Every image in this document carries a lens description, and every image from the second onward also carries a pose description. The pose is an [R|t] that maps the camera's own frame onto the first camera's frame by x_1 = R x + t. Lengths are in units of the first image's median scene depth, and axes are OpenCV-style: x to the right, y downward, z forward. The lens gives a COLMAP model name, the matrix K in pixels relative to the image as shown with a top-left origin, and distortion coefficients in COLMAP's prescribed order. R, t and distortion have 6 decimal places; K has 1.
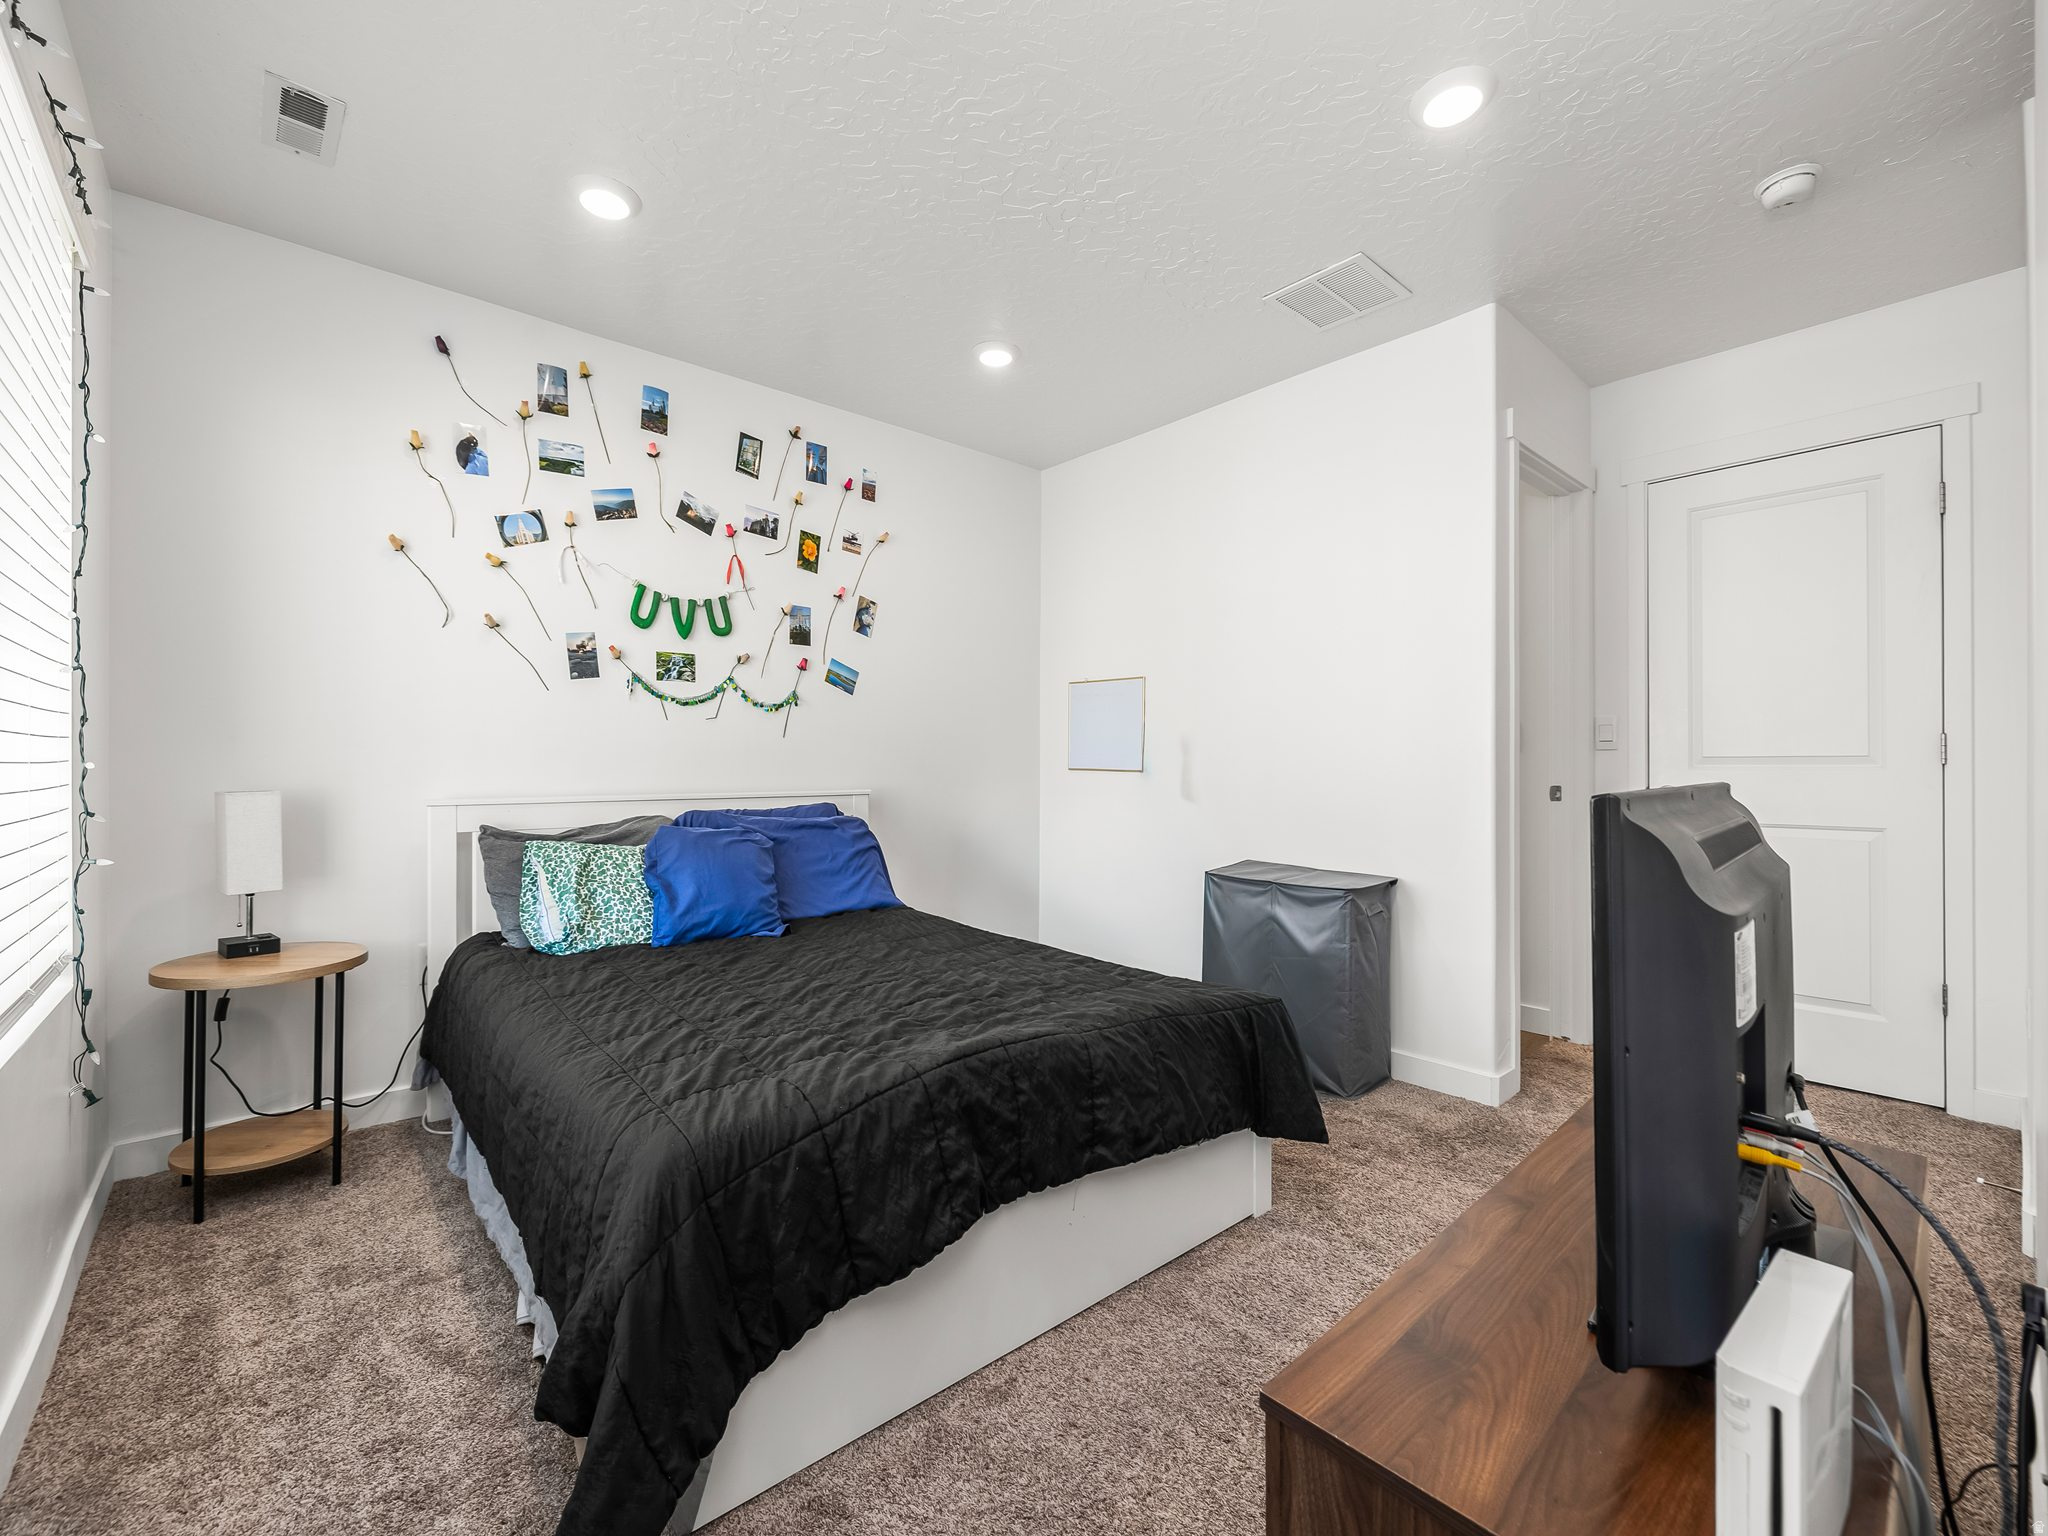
lens RADIAL K [[865.8, 0, 1005.7], [0, 865.8, 755.9], [0, 0, 1]] dist [-0.000347, -0.000082]
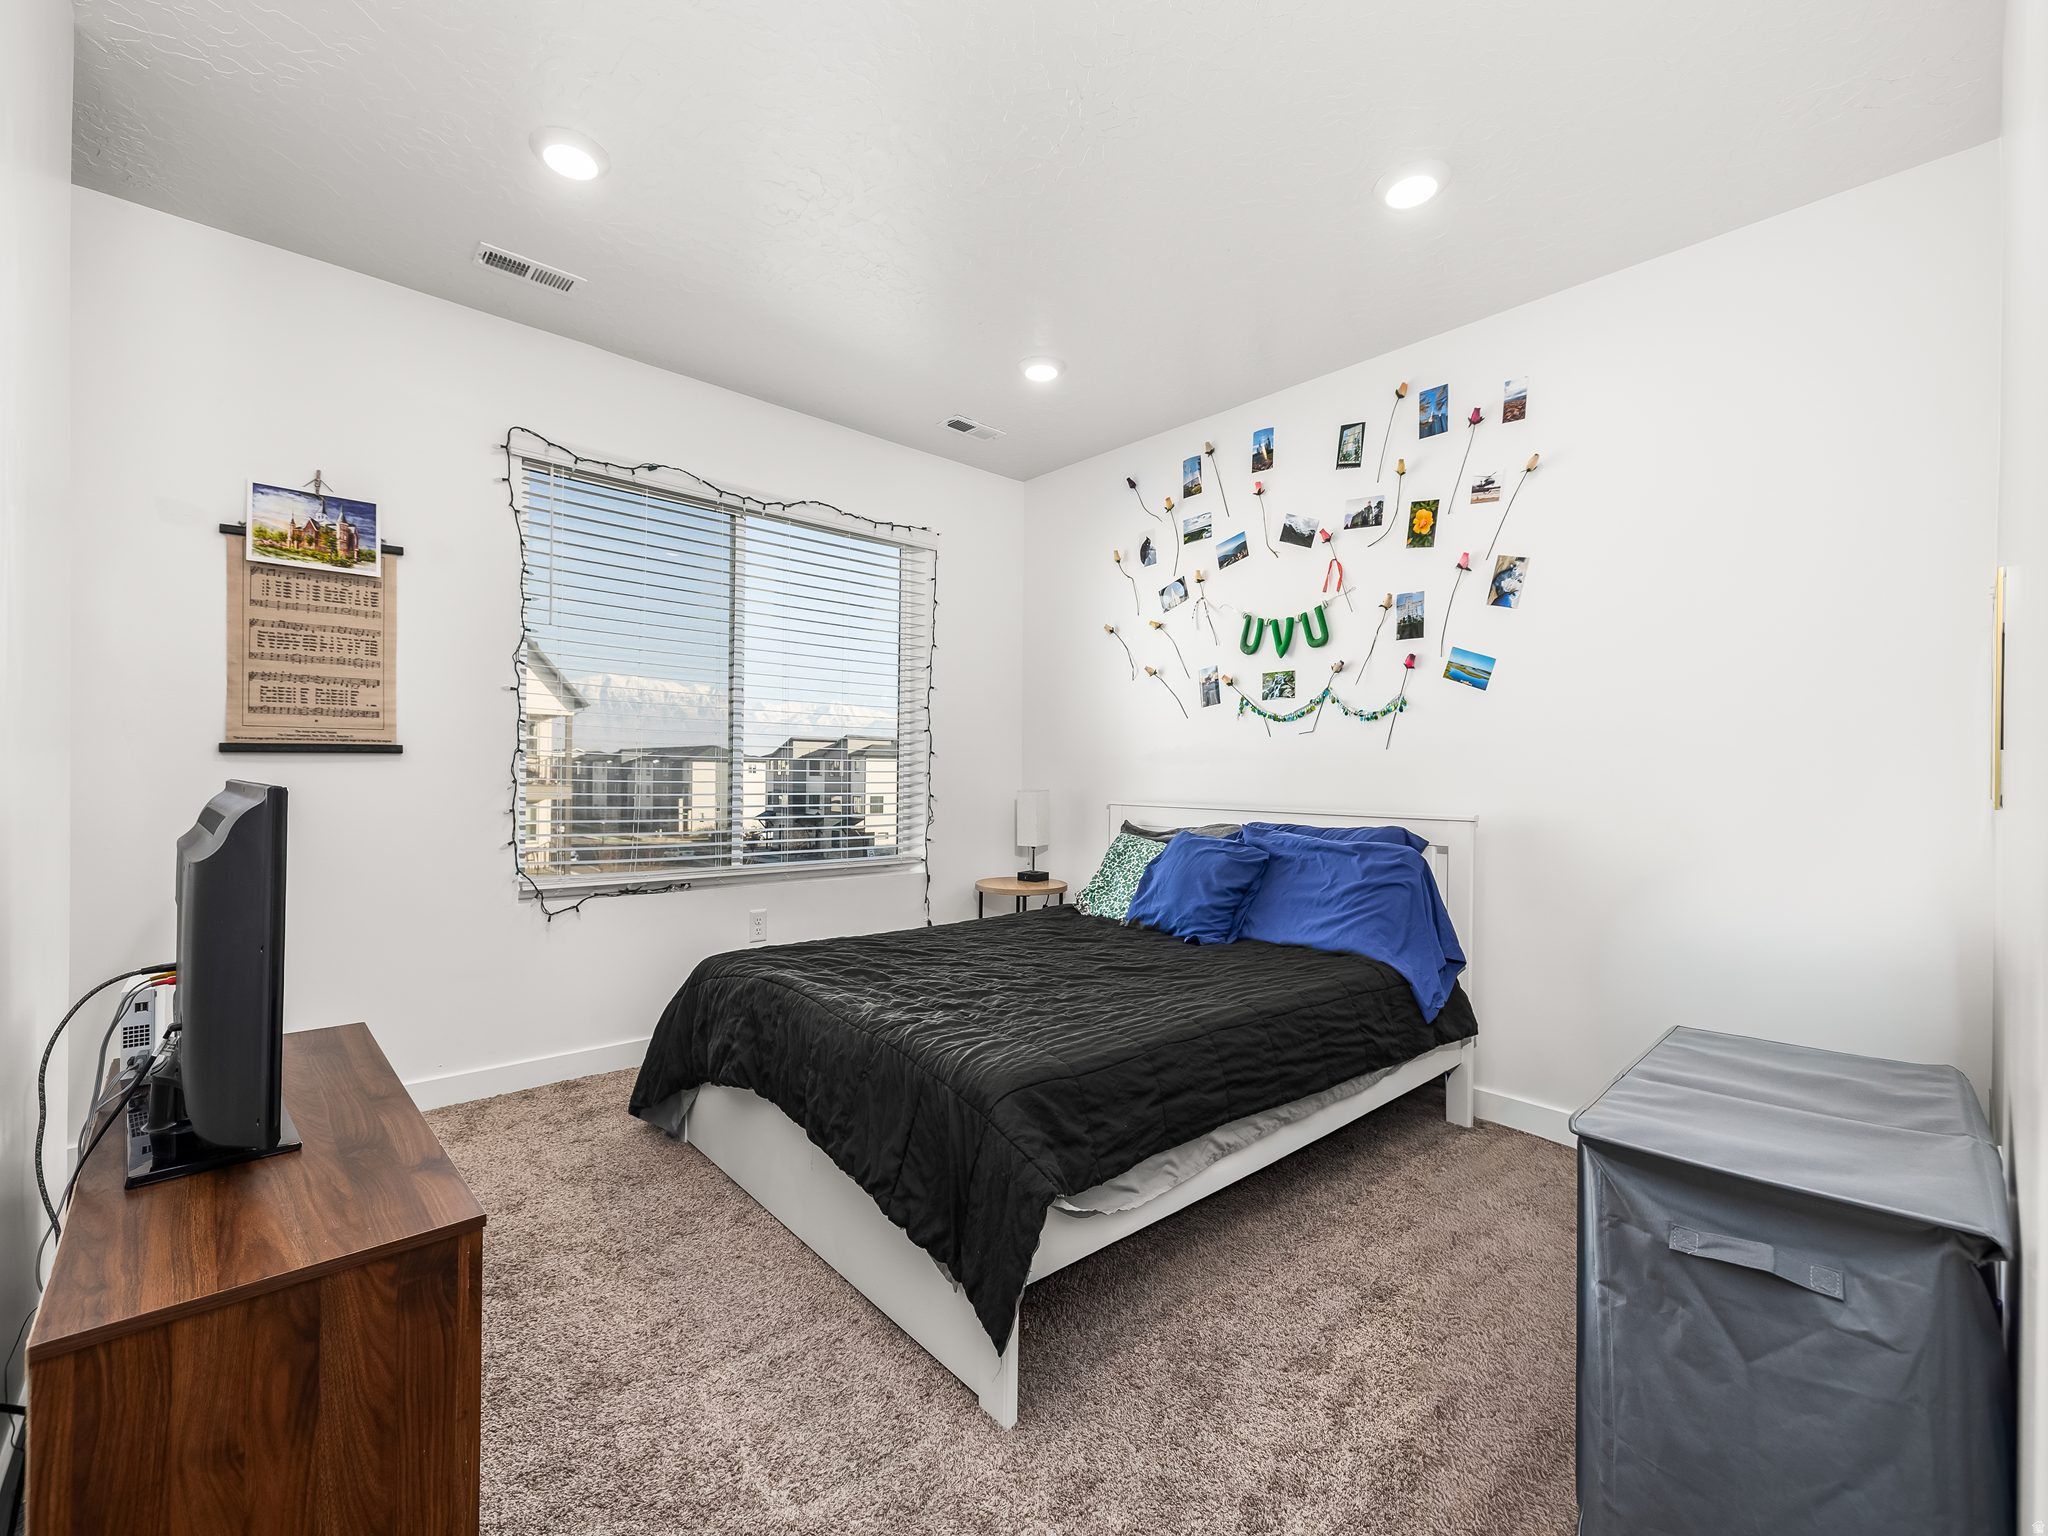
lens RADIAL K [[865.8, 0, 1004.4], [0, 865.8, 773.1], [0, 0, 1]] dist [-0.000347, -0.000082]
pose [[0.021116, -0.002679, -0.999773, 0.633787], [-0.006658, 0.999974, -0.002820, 0.007538], [0.999755, 0.006716, 0.021097, 0.628101]]
